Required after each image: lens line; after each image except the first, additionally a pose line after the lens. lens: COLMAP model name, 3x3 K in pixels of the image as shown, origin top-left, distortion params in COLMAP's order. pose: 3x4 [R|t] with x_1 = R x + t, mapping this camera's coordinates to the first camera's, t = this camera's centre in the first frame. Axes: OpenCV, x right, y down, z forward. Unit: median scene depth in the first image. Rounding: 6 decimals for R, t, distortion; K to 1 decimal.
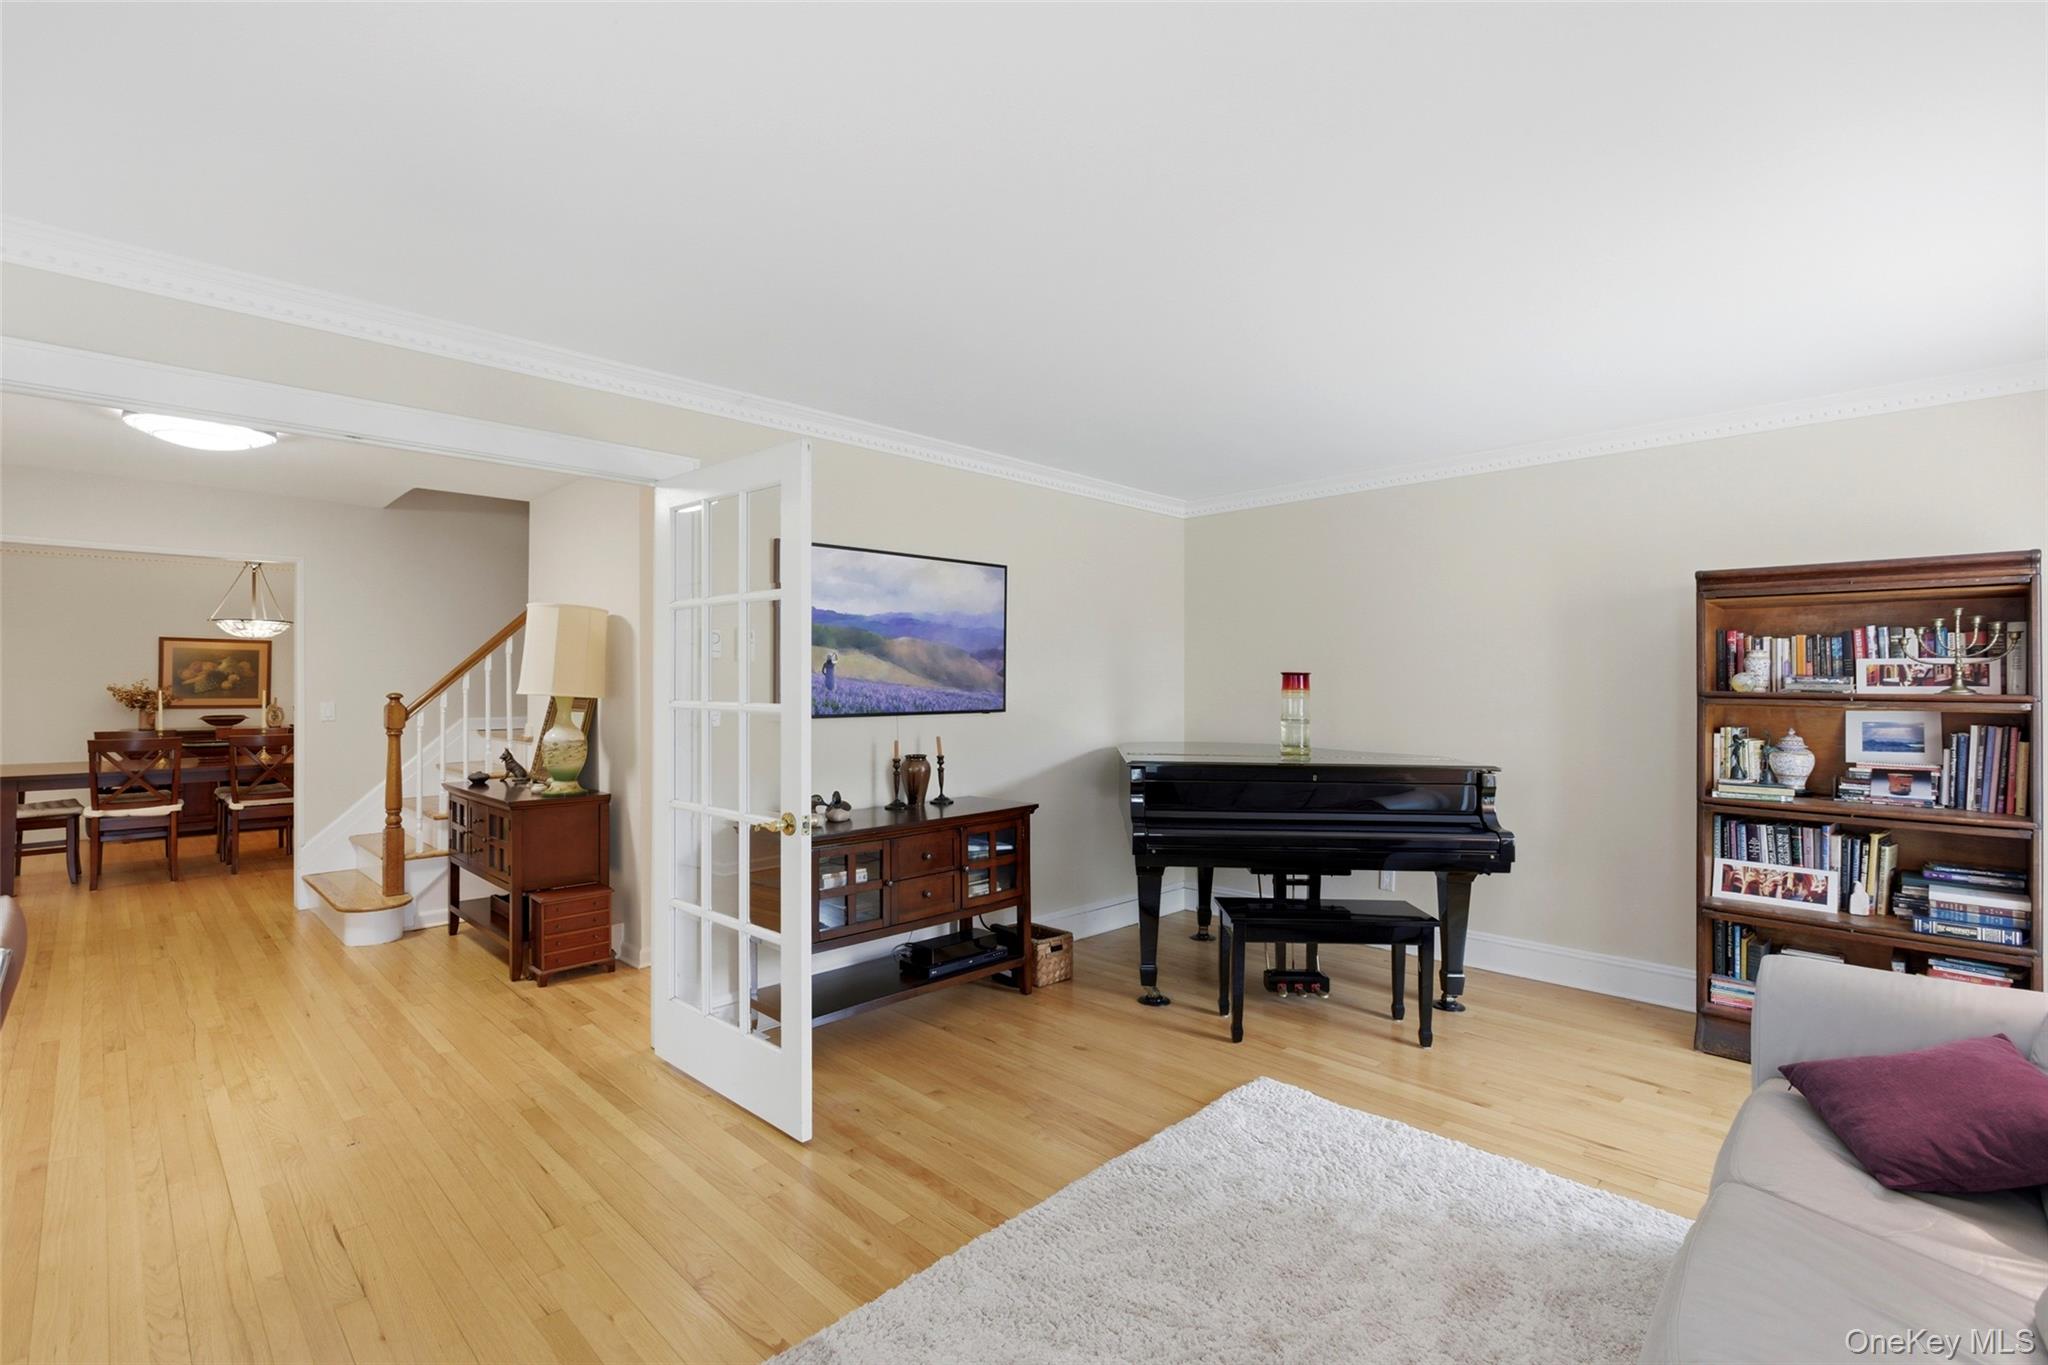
lens RADIAL K [[929.9, 0, 1020.4], [0, 929.9, 682.1], [0, 0, 1]] dist [0.000841, 0.000850]
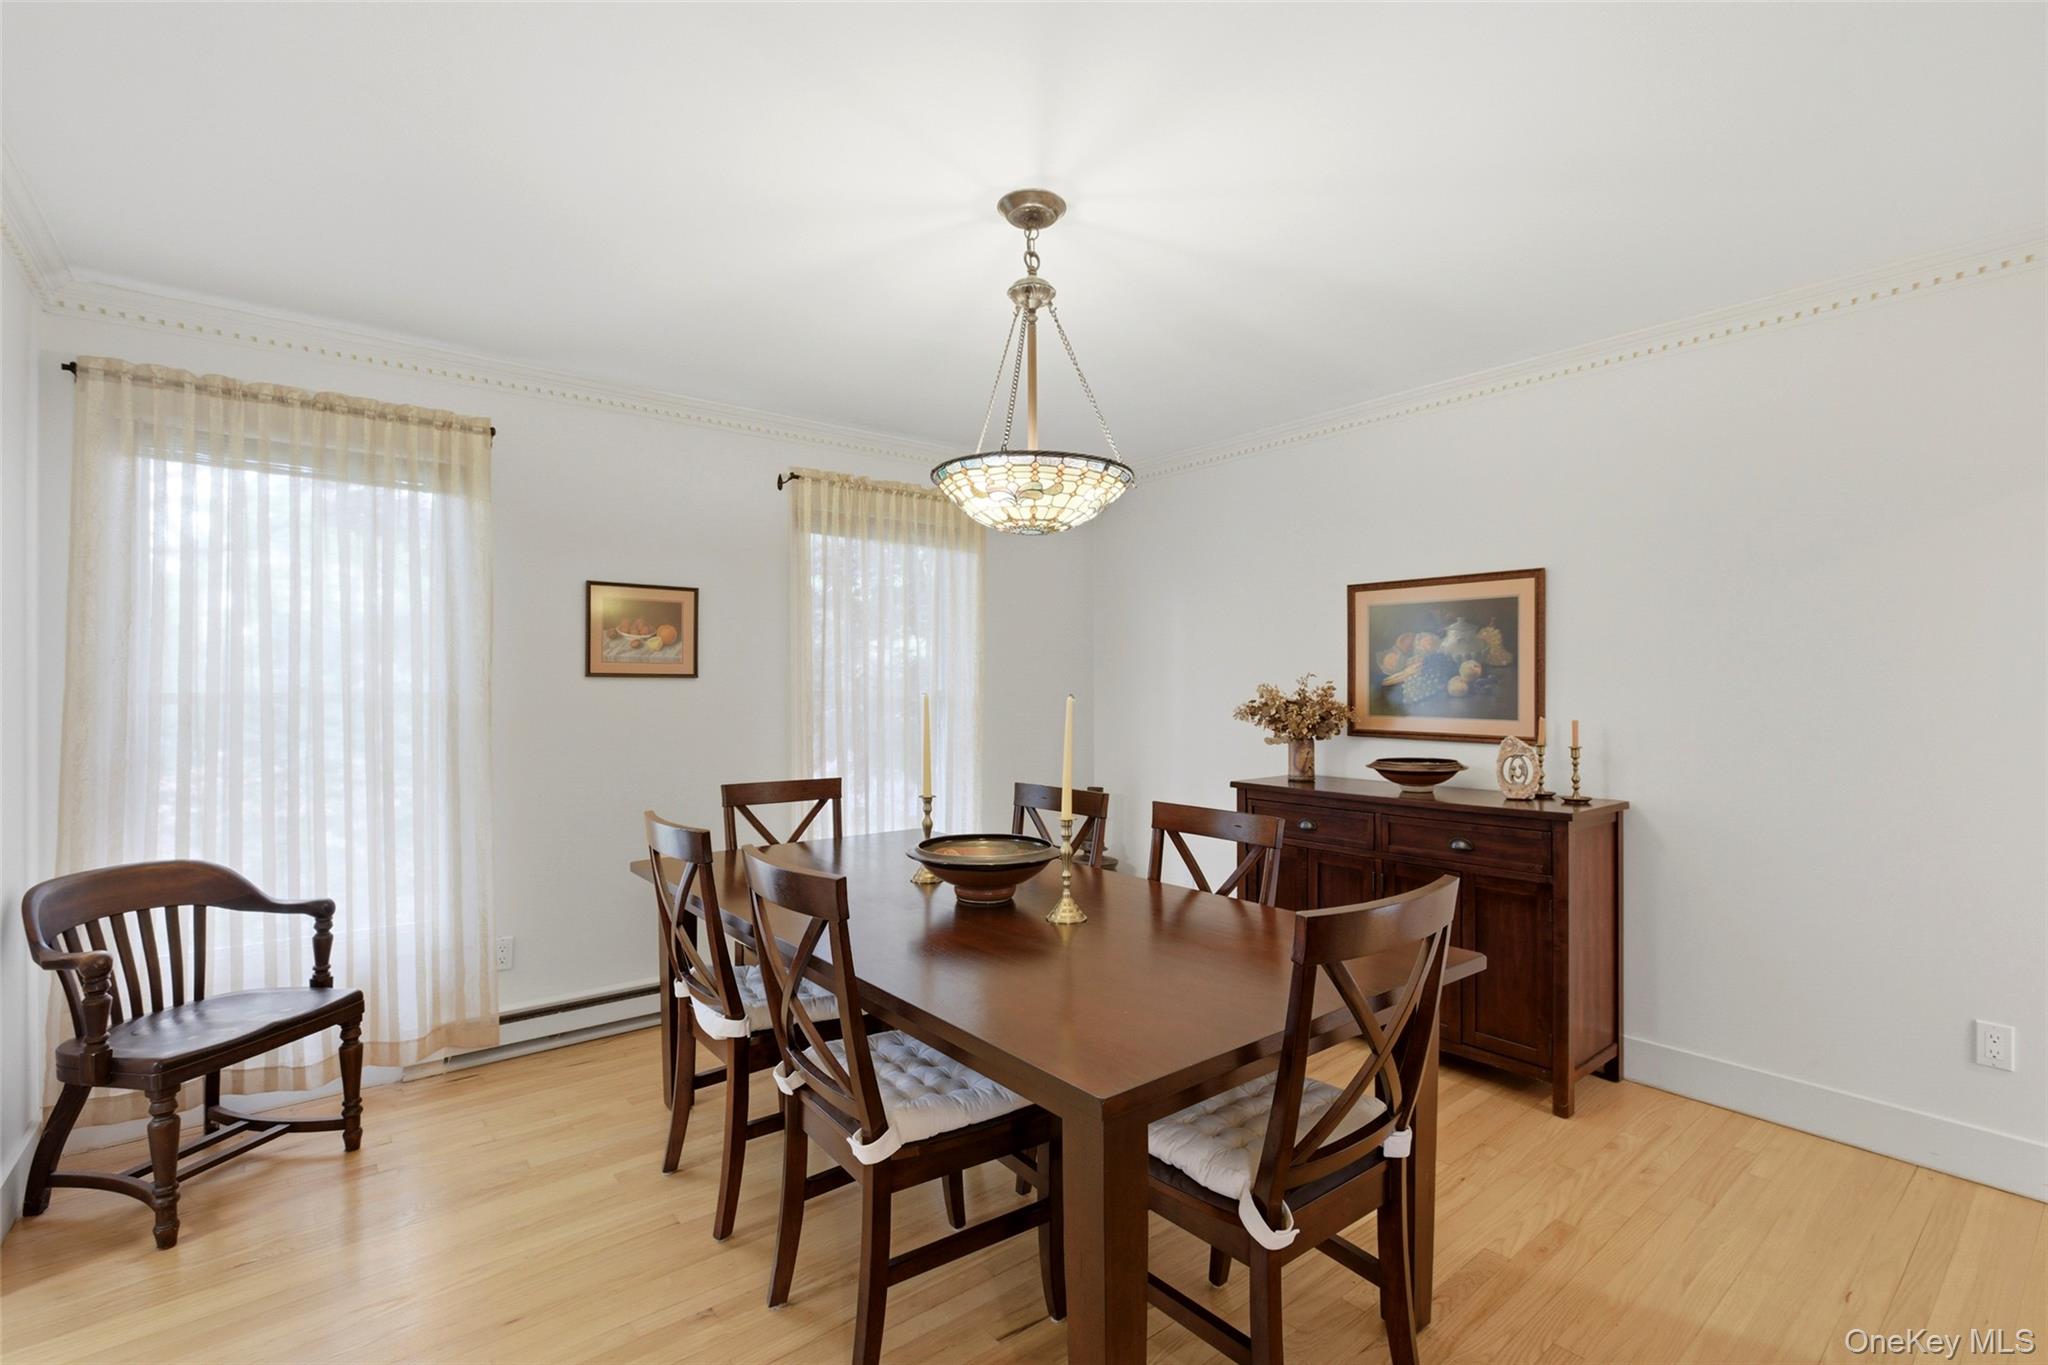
lens RADIAL K [[929.9, 0, 1023.1], [0, 929.9, 688.8], [0, 0, 1]] dist [0.000841, 0.000850]
pose [[-0.112461, -0.004272, -0.993647, -0.433188], [0.002562, 0.999986, -0.004589, 0.005960], [0.993653, -0.003062, -0.112449, 0.882392]]
